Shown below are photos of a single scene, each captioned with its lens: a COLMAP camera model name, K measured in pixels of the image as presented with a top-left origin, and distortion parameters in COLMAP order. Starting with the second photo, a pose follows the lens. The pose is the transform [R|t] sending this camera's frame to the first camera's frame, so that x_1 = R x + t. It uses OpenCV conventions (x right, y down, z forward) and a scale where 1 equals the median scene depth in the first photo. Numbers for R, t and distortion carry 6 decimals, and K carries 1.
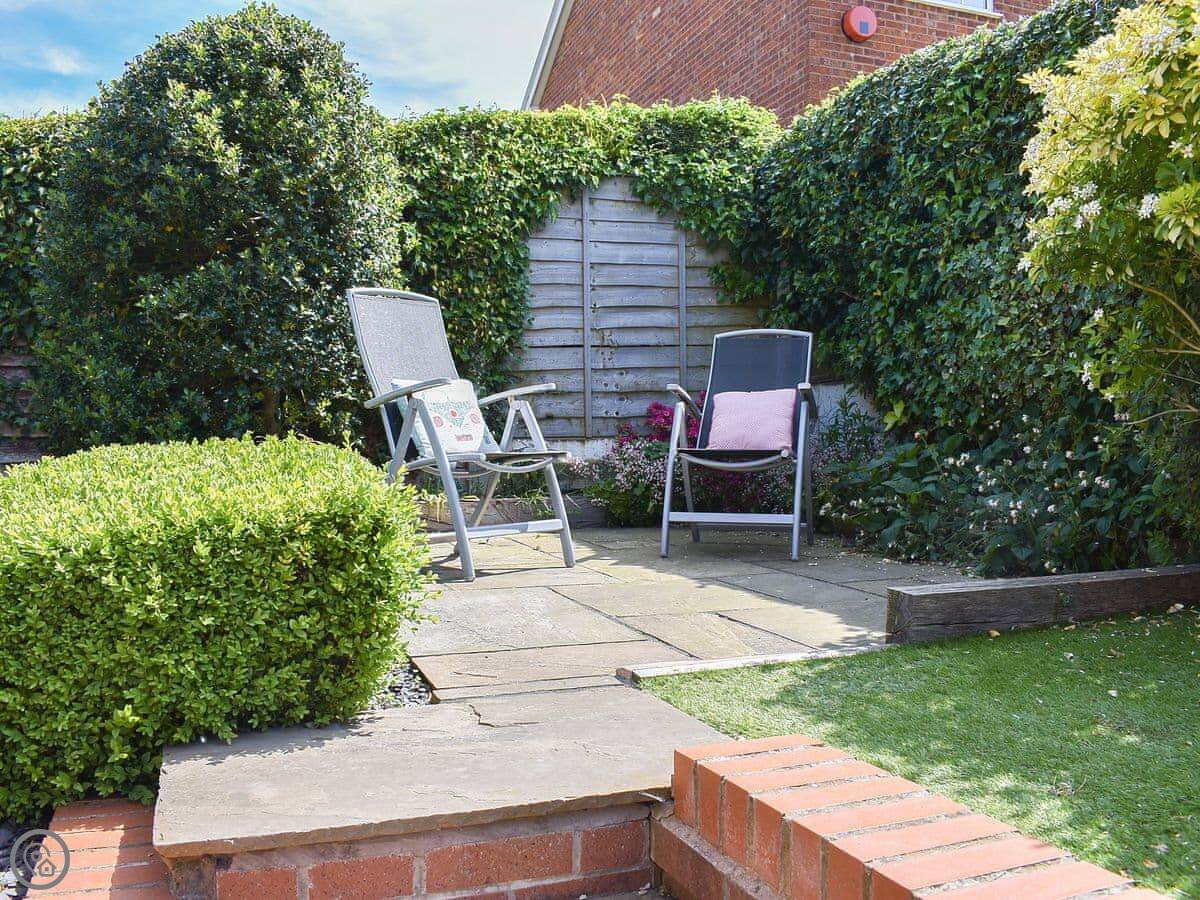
lens RADIAL K [[1036.4, 0, 604.6], [0, 1036.4, 445.3], [0, 0, 1]] dist [-0.097072, 0.008907]
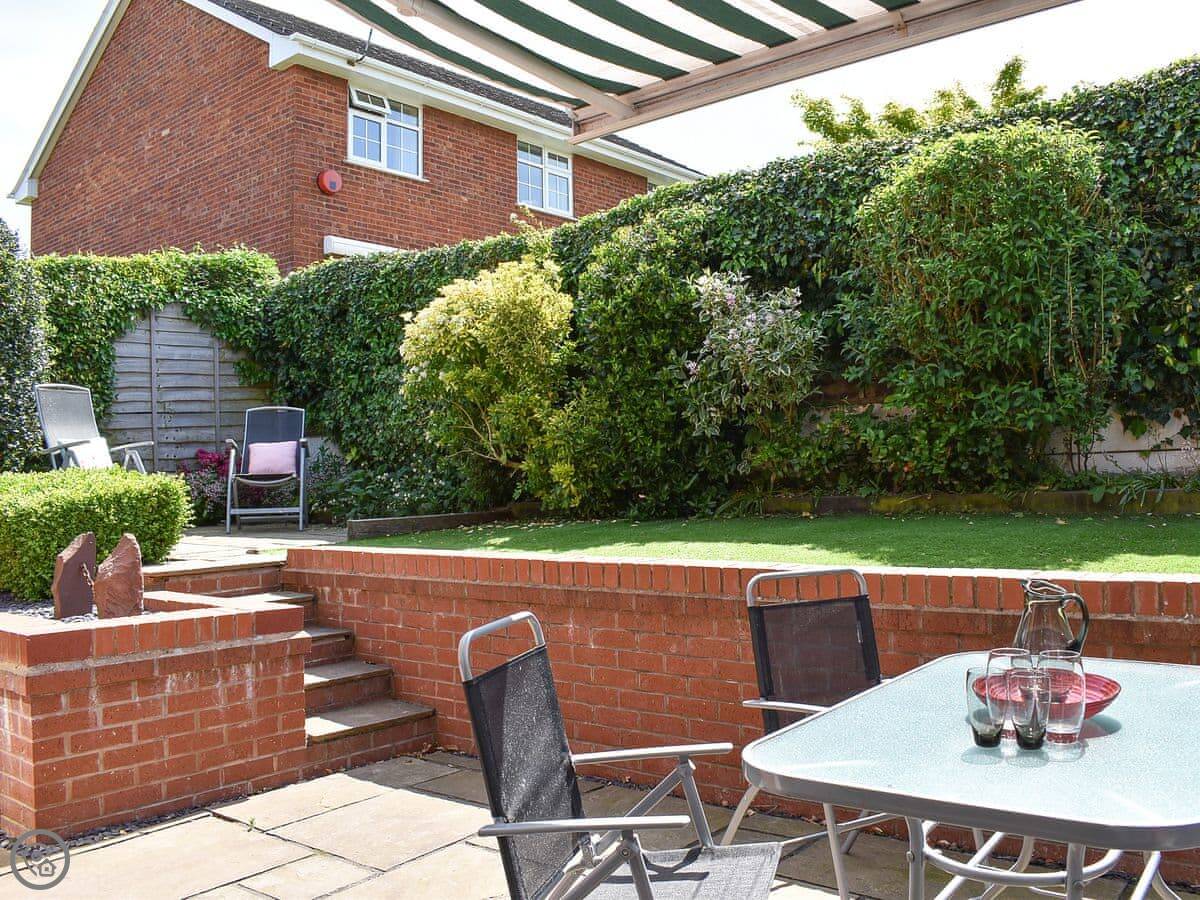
lens RADIAL K [[1040.1, 0, 636.0], [0, 1040.1, 446.7], [0, 0, 1]] dist [-0.098624, 0.009809]
pose [[0.860119, -0.008472, 0.510024, -0.183747], [0.028490, 0.999099, -0.031451, 0.023650], [-0.509298, 0.041582, 0.859585, -0.701358]]
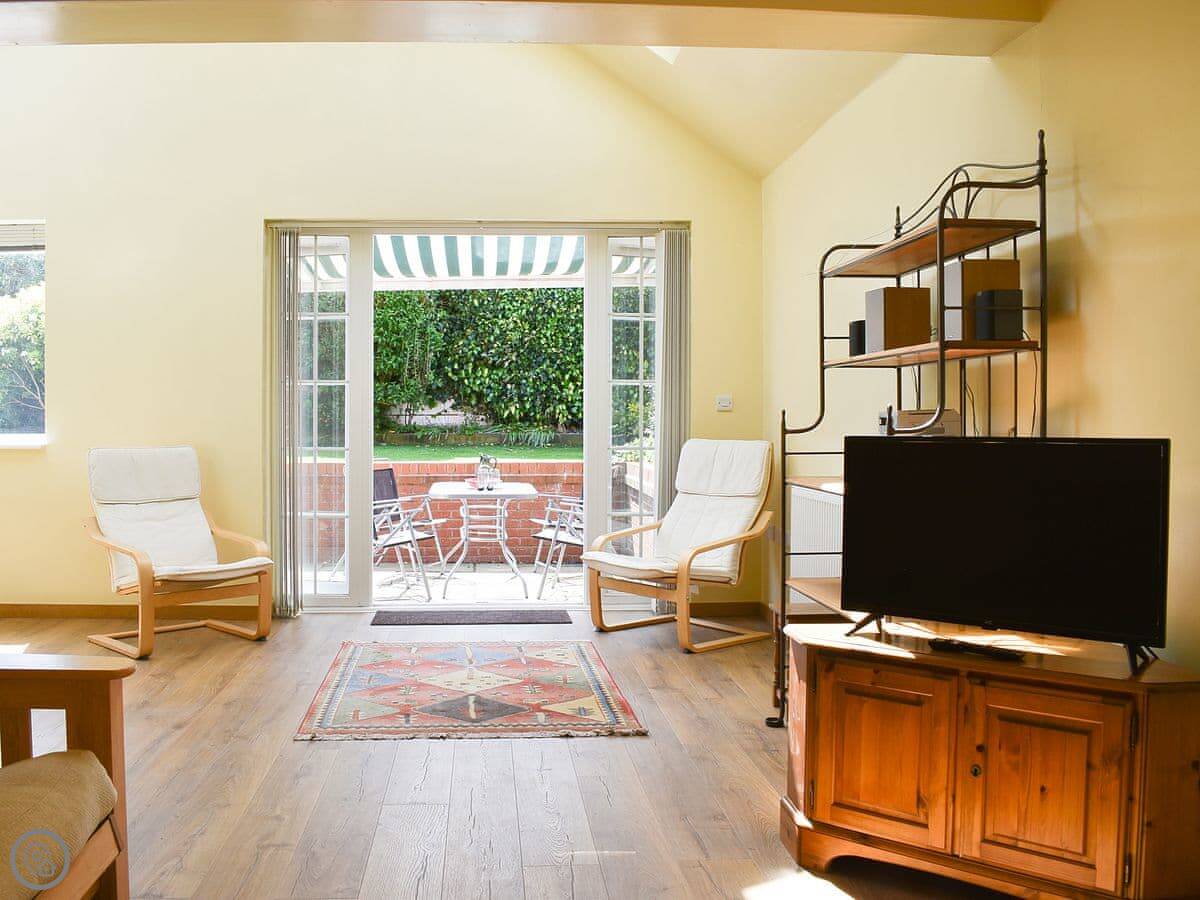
lens RADIAL K [[1050.8, 0, 562.4], [0, 1050.8, 448.6], [0, 0, 1]] dist [-0.114875, 0.002587]
pose [[0.303487, -0.033799, 0.952236, -1.150590], [0.002702, 0.999397, 0.034612, 0.007215], [-0.952832, -0.007931, 0.303395, -0.986989]]
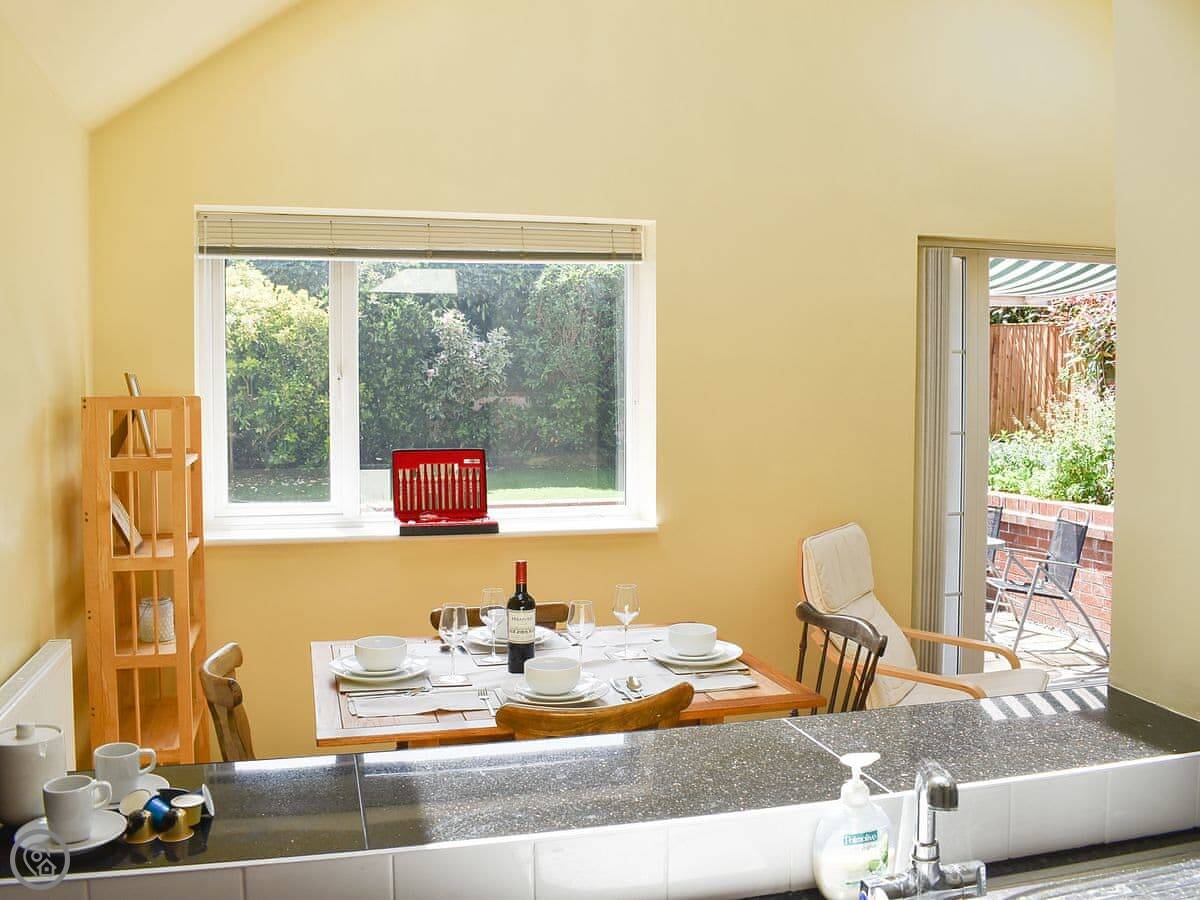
lens RADIAL K [[1050.8, 0, 562.4], [0, 1050.8, 448.6], [0, 0, 1]] dist [-0.114875, 0.002587]
pose [[0.147013, -0.058638, 0.987395, -1.118439], [0.007414, 0.998279, 0.058181, -0.062684], [-0.989107, -0.001233, 0.147195, -0.262909]]
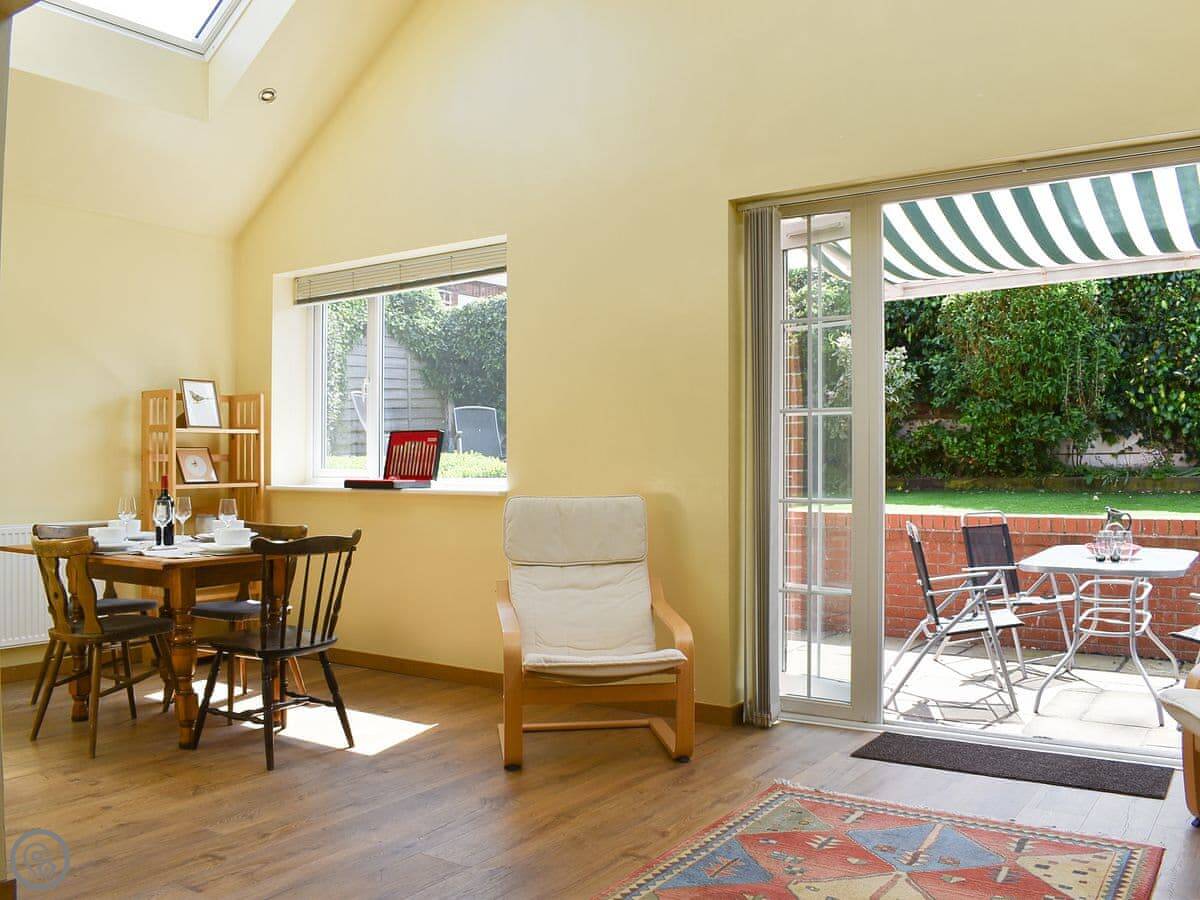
lens RADIAL K [[1036.4, 0, 604.6], [0, 1036.4, 445.3], [0, 0, 1]] dist [-0.097072, 0.008907]
pose [[0.837476, -0.002882, 0.546467, -0.778836], [0.012646, 0.999821, -0.014106, 0.011058], [-0.546328, 0.018724, 0.837362, -0.992412]]
